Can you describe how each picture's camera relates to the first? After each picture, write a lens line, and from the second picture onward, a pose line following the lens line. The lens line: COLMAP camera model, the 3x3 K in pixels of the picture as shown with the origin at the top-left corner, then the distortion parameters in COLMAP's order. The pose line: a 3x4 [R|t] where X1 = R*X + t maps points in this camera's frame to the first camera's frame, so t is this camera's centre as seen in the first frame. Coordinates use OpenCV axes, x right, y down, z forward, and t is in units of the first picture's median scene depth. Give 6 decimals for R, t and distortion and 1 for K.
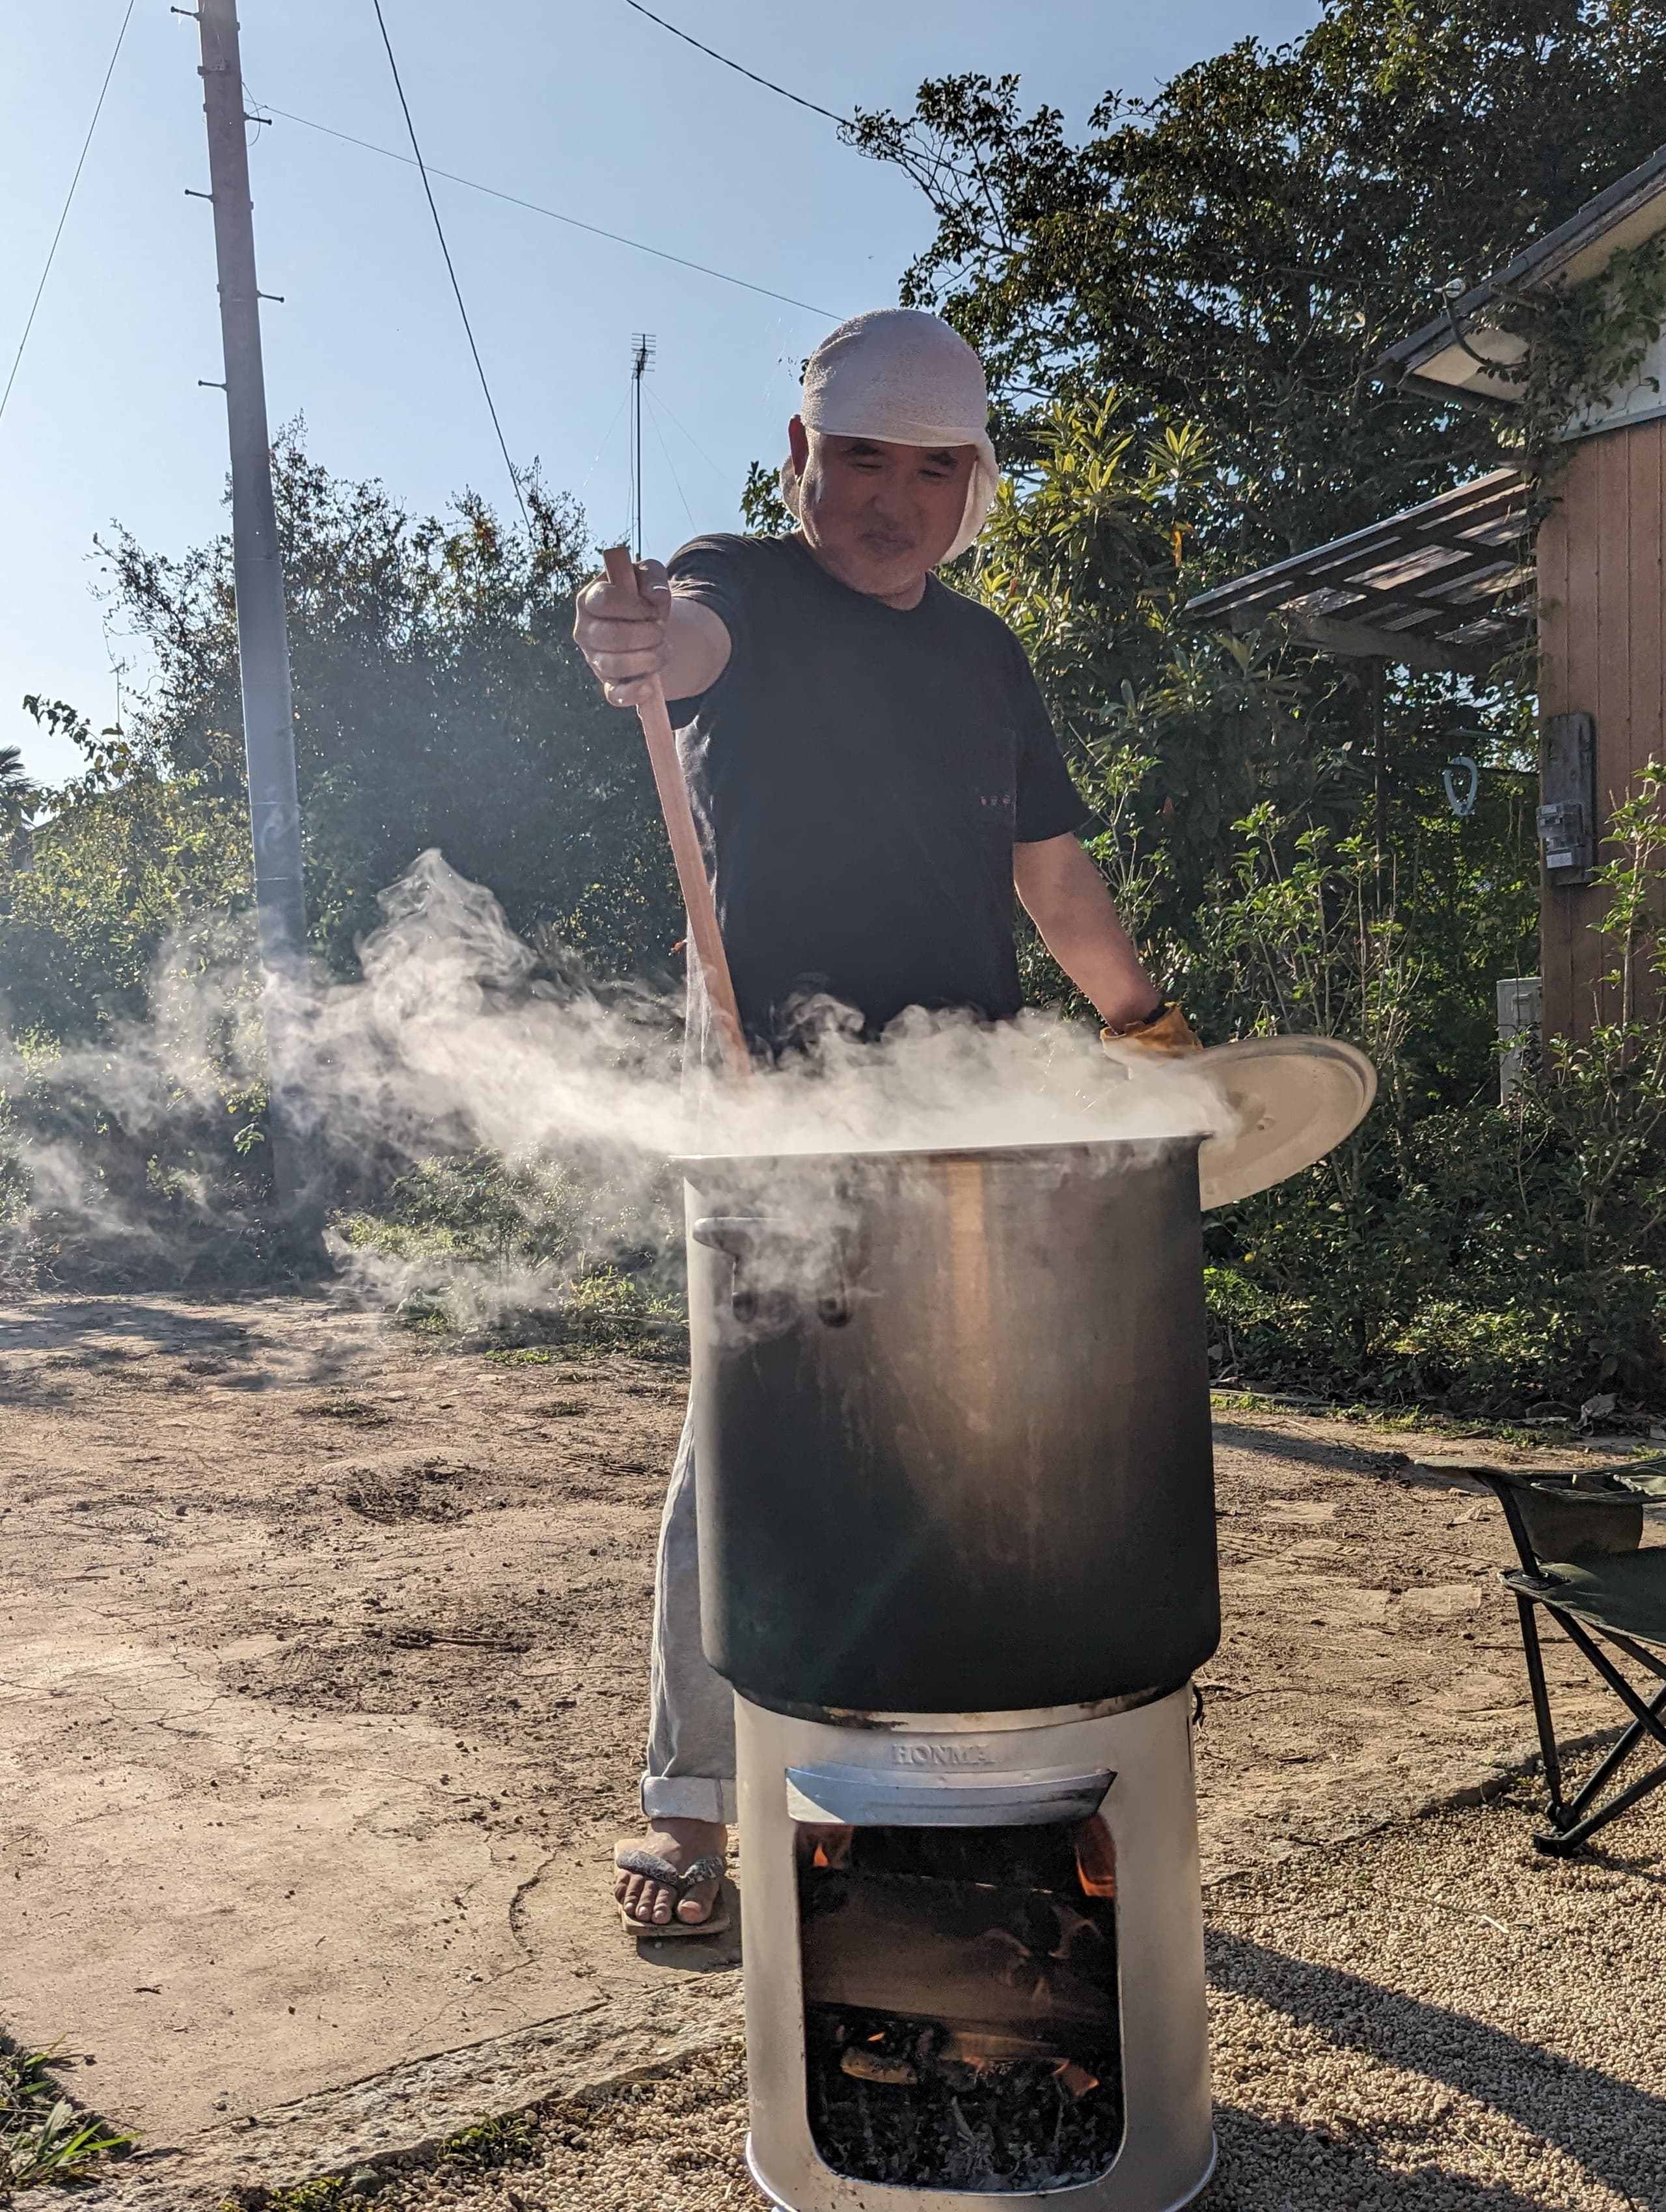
lens RADIAL K [[2262.7, 0, 809.5], [0, 2262.7, 1111.6], [0, 0, 1]] dist [0.040184, 0.003067]
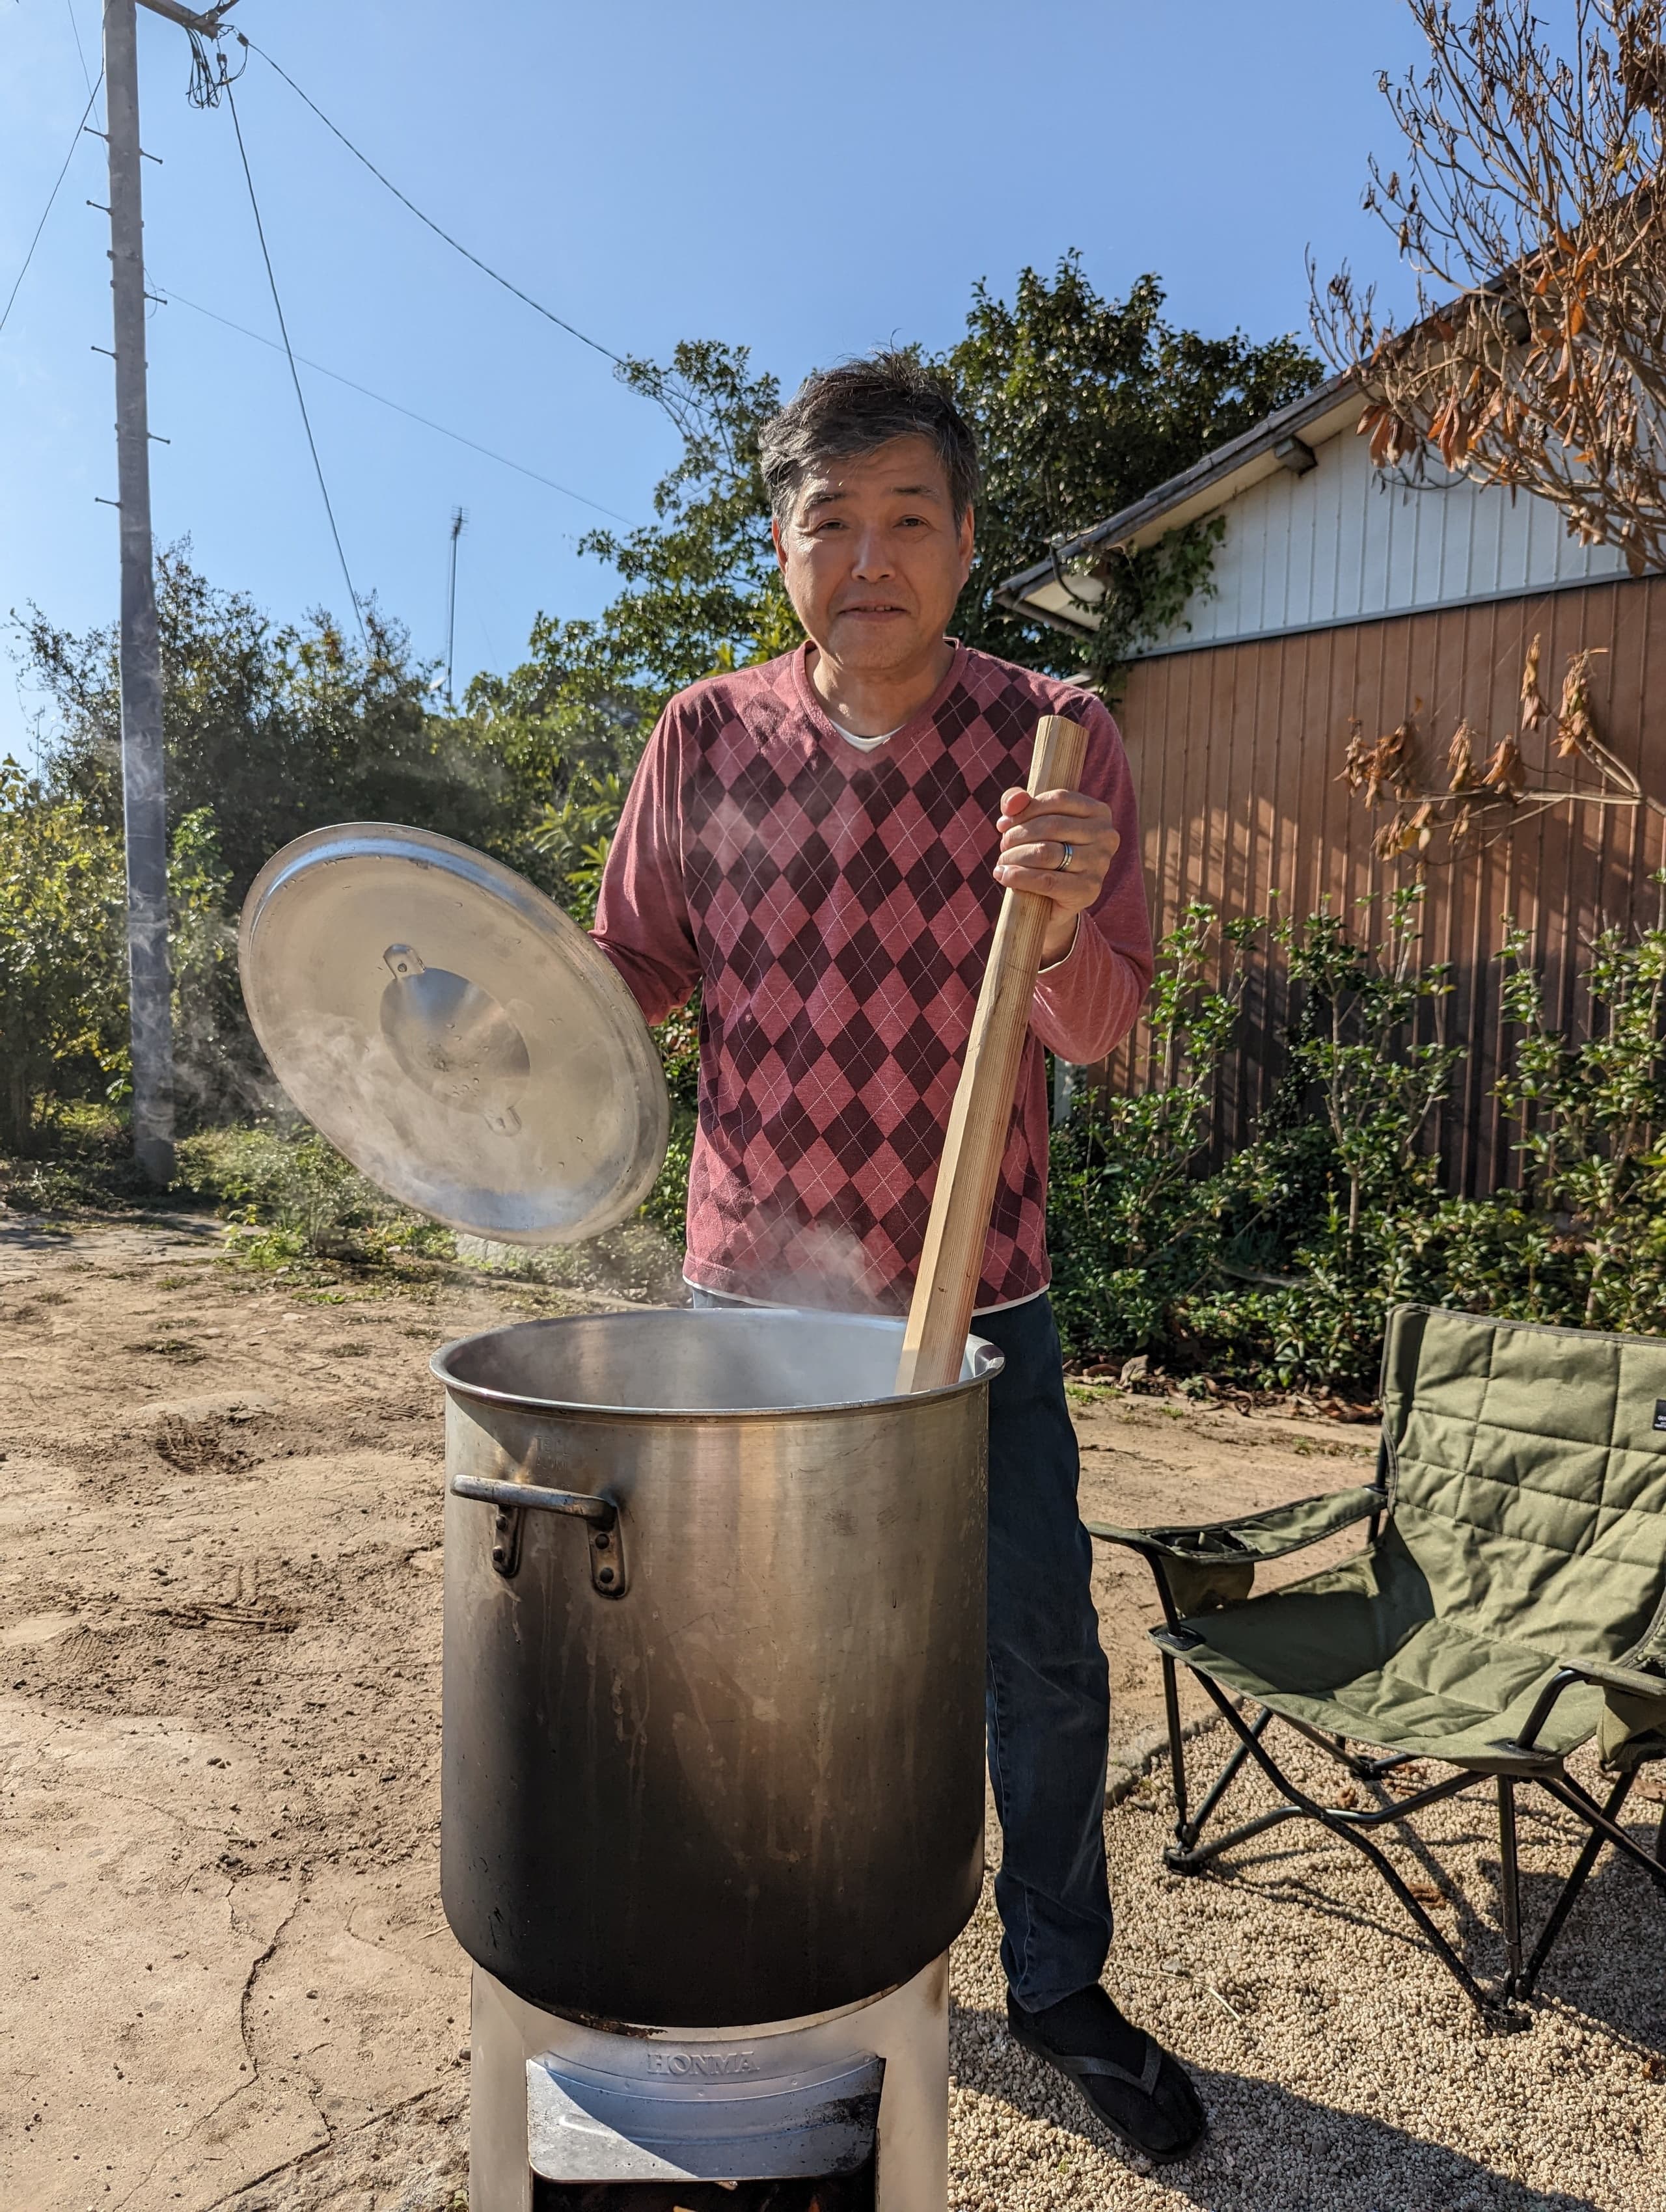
lens RADIAL K [[1556.7, 0, 840.0], [0, 1556.7, 1119.9], [0, 0, 1]] dist [0.054056, -0.052022]
pose [[0.982459, 0.048174, 0.180149, -0.004396], [-0.052754, 0.998393, 0.020717, -0.024671], [-0.178862, -0.029858, 0.983421, 0.085617]]
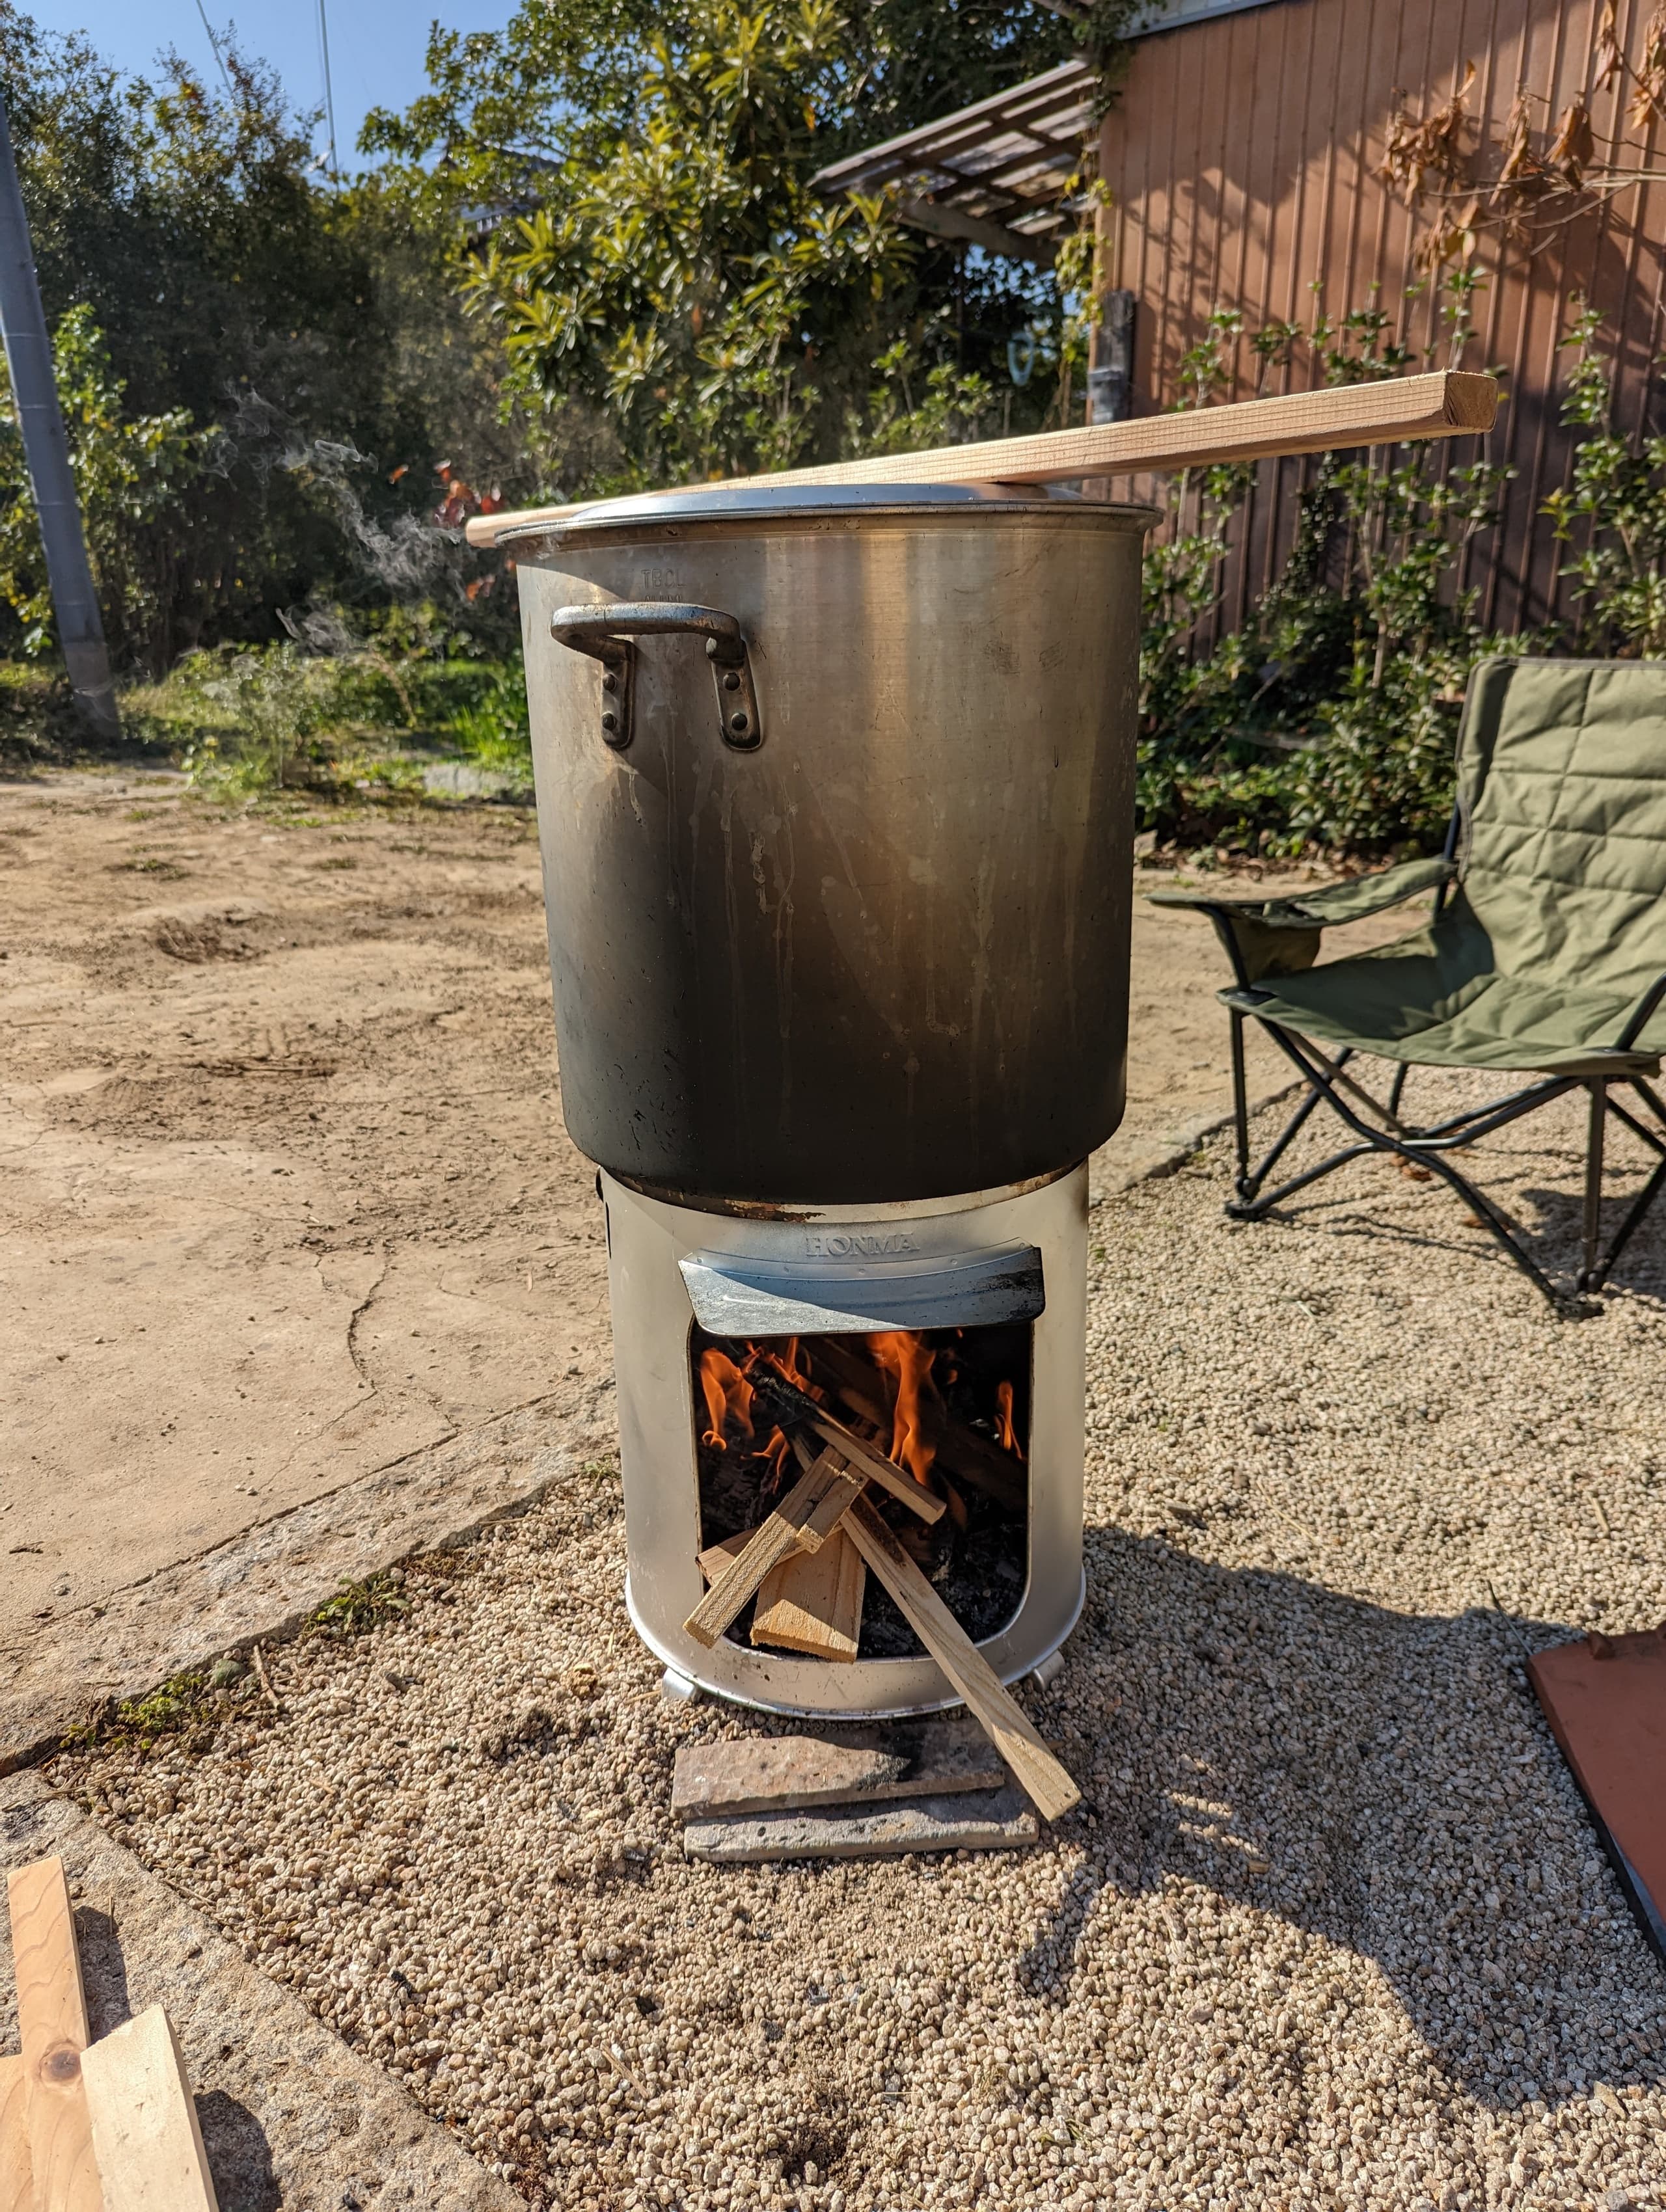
lens RADIAL K [[1563.8, 0, 805.8], [0, 1563.8, 1117.0], [0, 0, 1]] dist [0.035808, -0.005956]
pose [[0.982728, -0.047164, 0.178946, -0.015799], [-0.006831, 0.957073, 0.289767, 0.012917], [-0.184931, -0.285985, 0.940220, 0.099566]]
